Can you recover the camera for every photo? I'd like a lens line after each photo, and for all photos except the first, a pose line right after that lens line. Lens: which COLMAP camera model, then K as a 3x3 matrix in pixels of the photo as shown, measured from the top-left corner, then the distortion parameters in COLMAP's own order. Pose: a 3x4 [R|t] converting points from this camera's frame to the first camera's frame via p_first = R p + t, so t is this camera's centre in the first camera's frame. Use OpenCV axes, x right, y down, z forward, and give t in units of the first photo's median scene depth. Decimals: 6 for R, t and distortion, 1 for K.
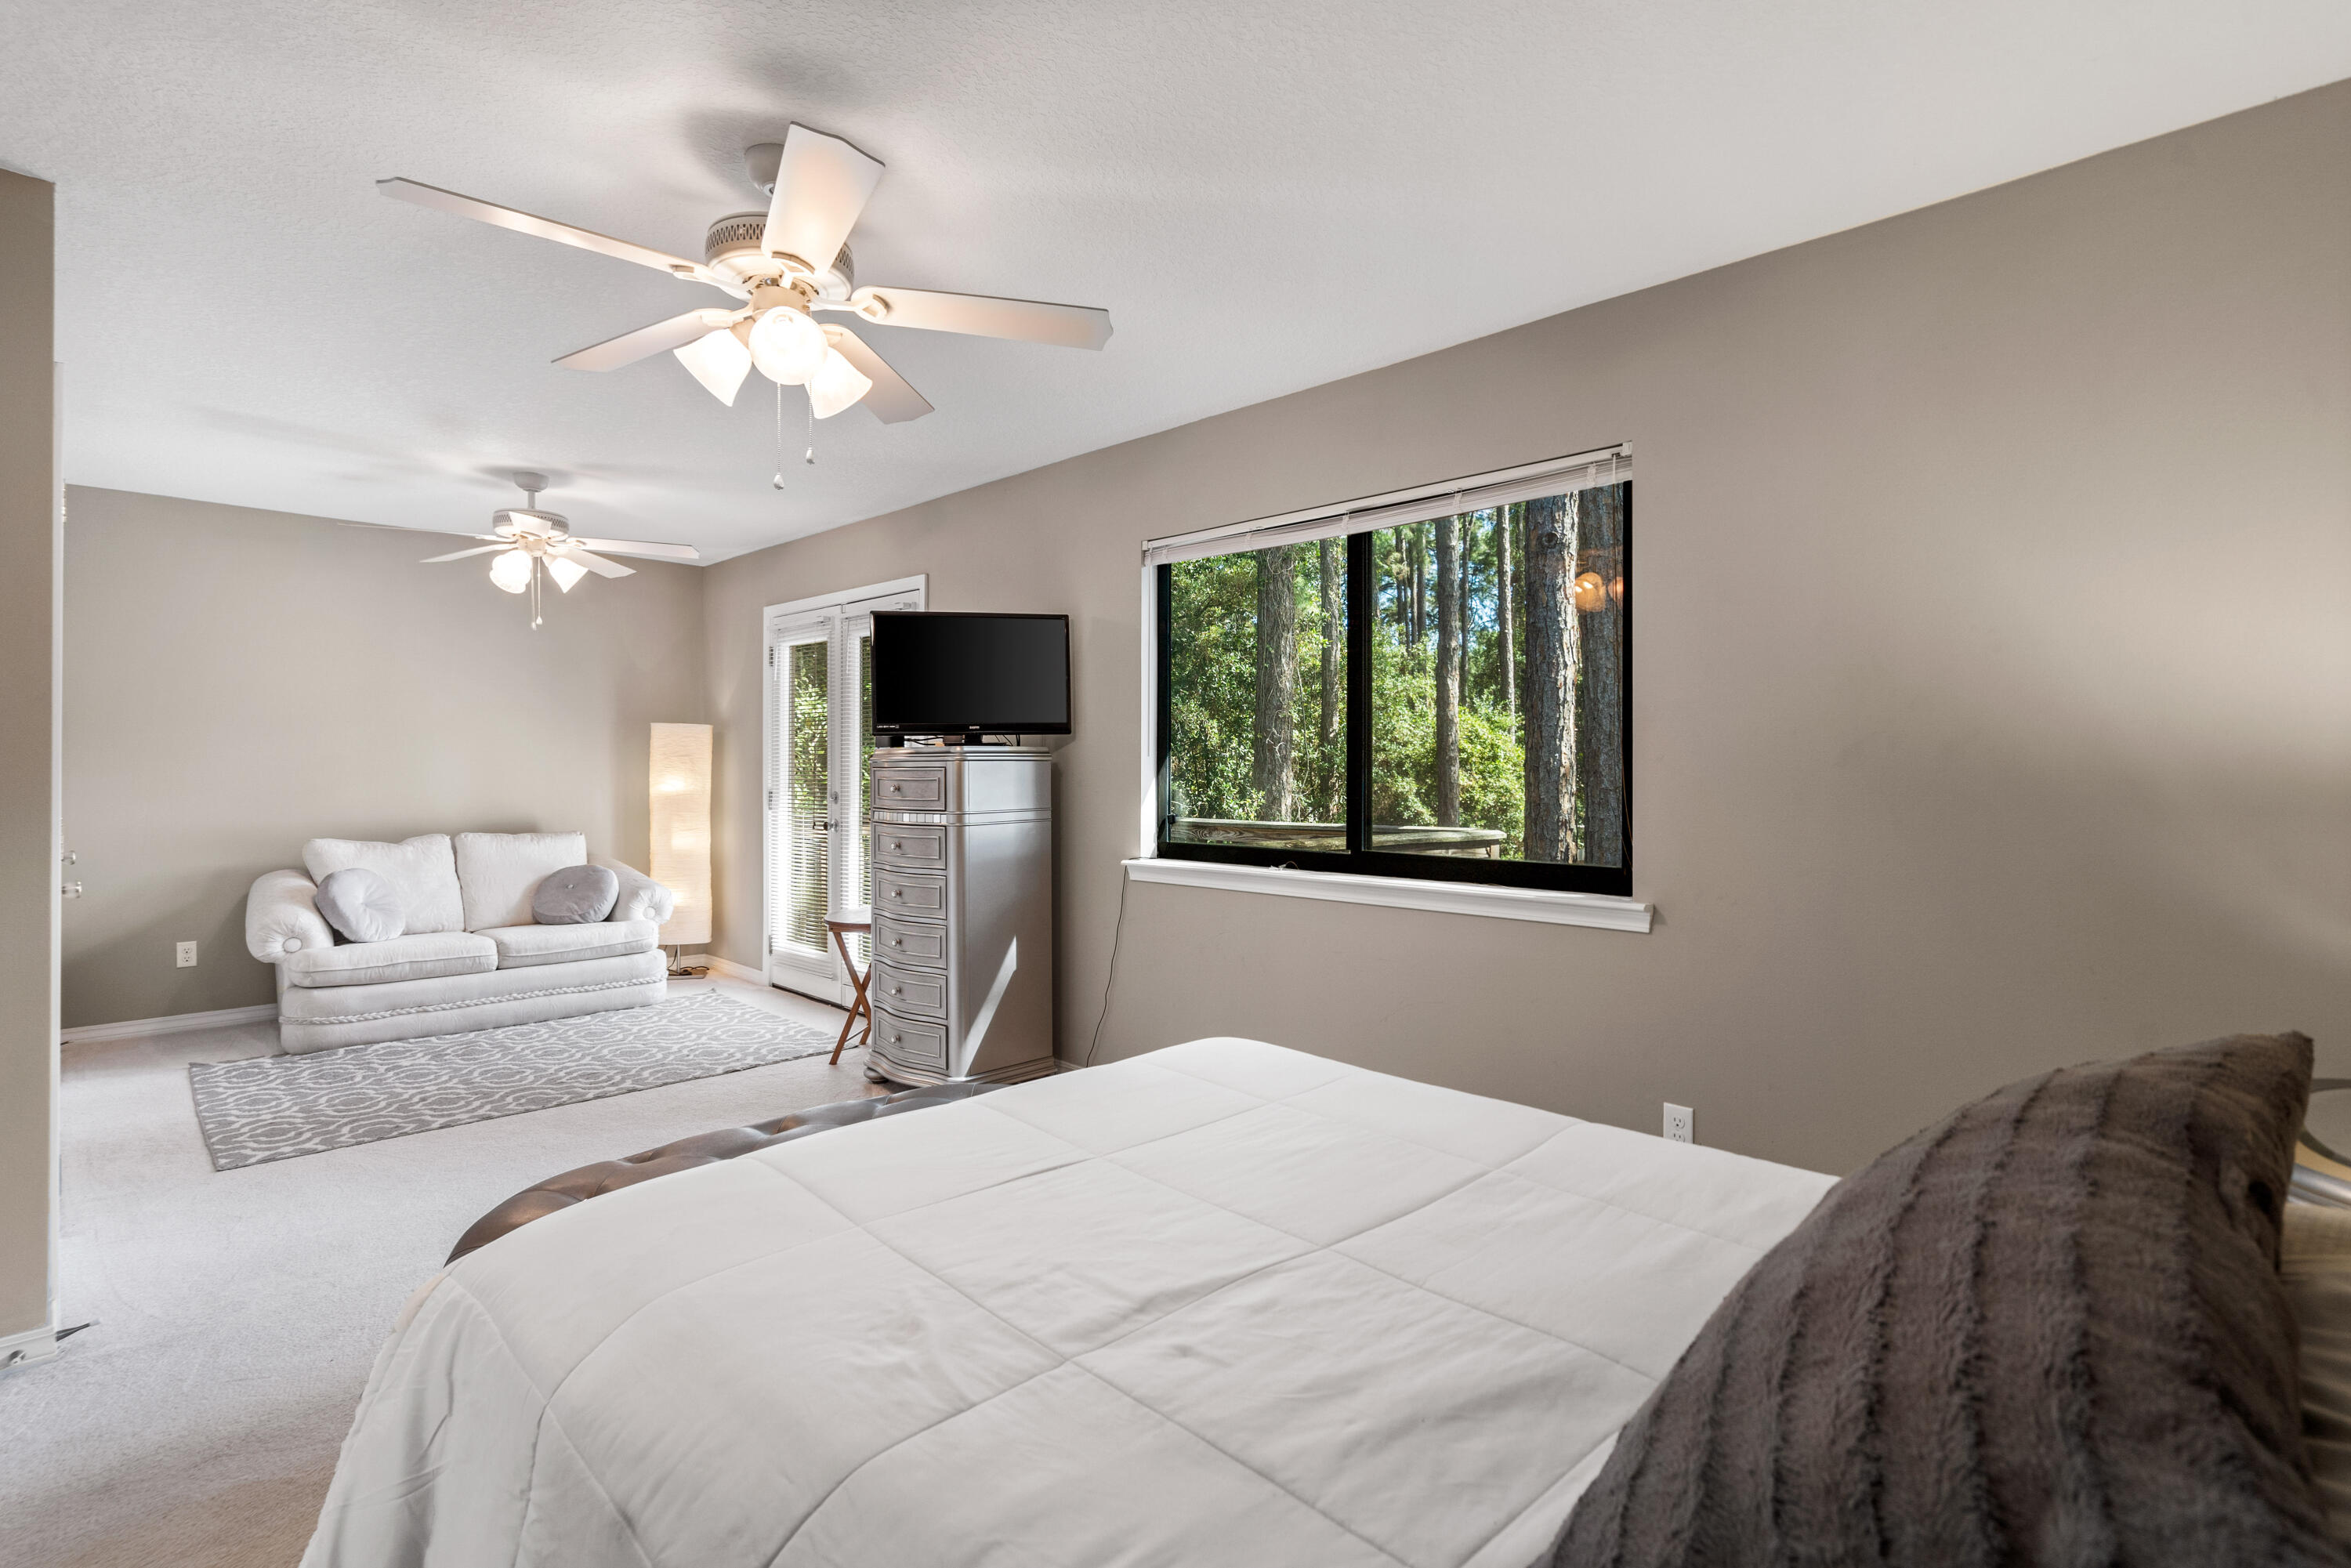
lens RADIAL K [[1108.5, 0, 1158.4], [0, 1108.5, 770.7], [0, 0, 1]] dist [0.000895, 0.001592]
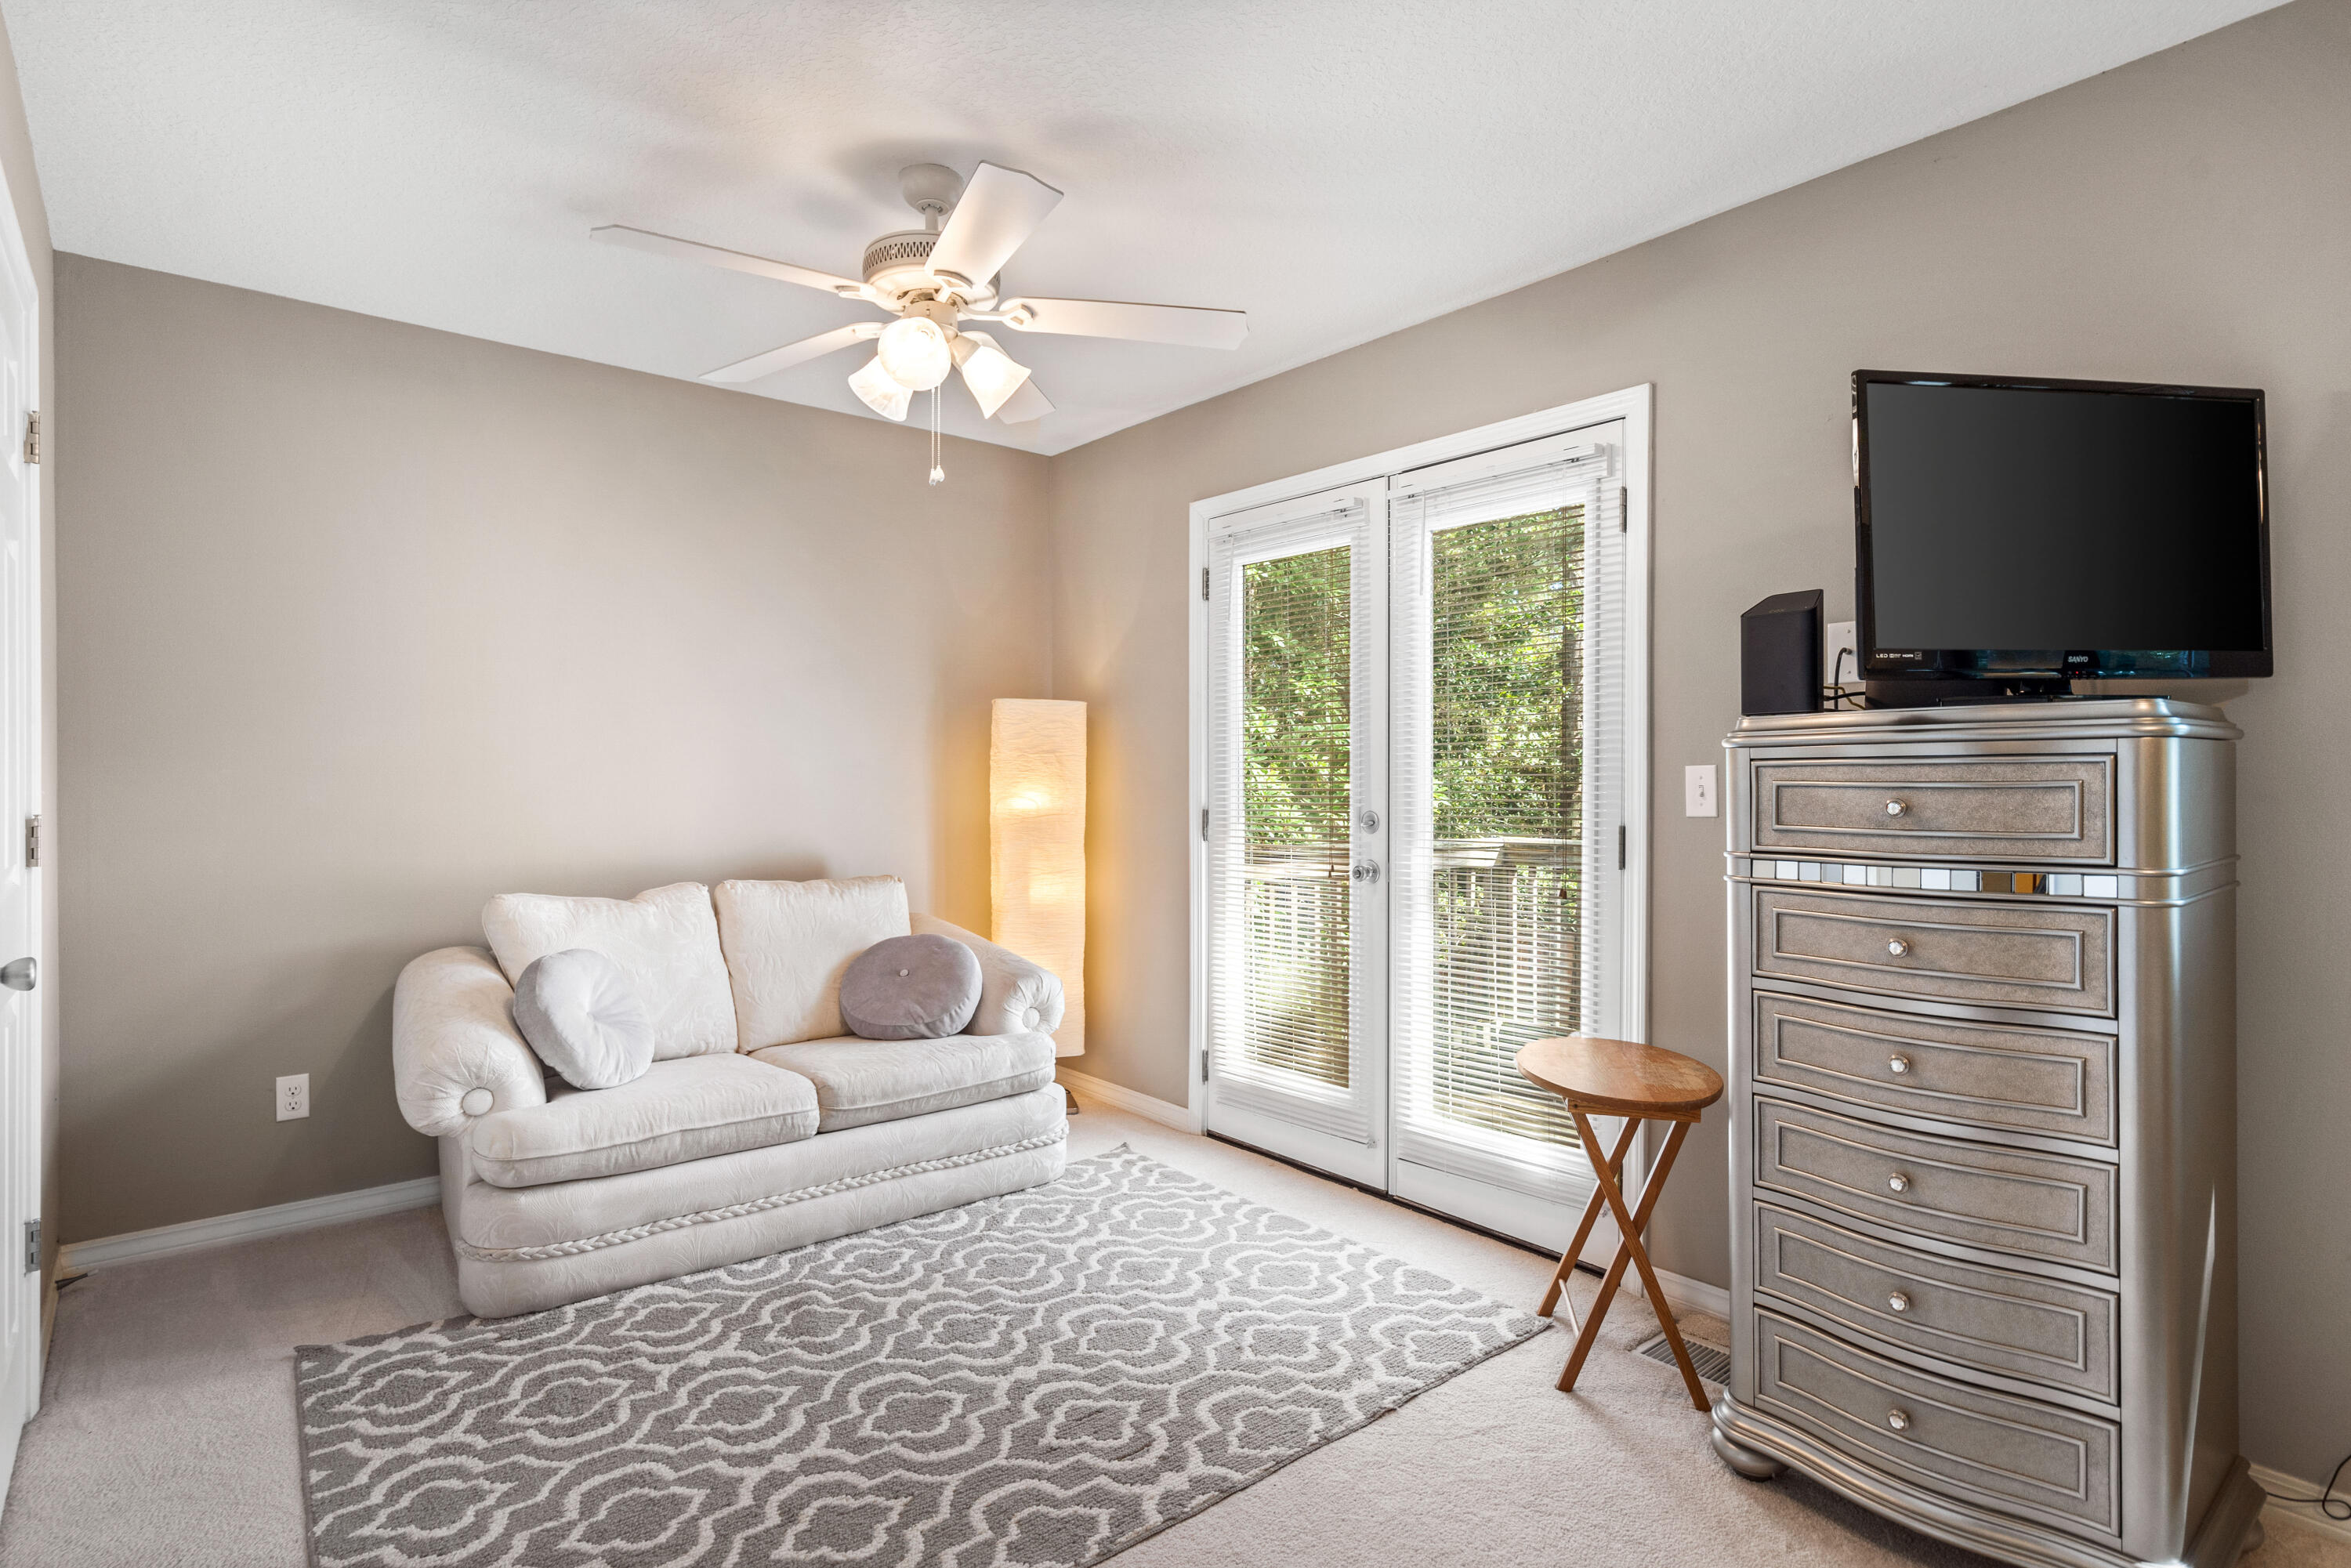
lens RADIAL K [[1185.5, 0, 1176.1], [0, 1185.5, 784.4], [0, 0, 1]] dist [-0.001184, 0.000327]
pose [[0.996627, -0.001568, -0.082044, -0.372947], [0.001624, 0.999998, 0.000622, 0.005375], [0.082043, -0.000753, 0.996629, 0.431093]]
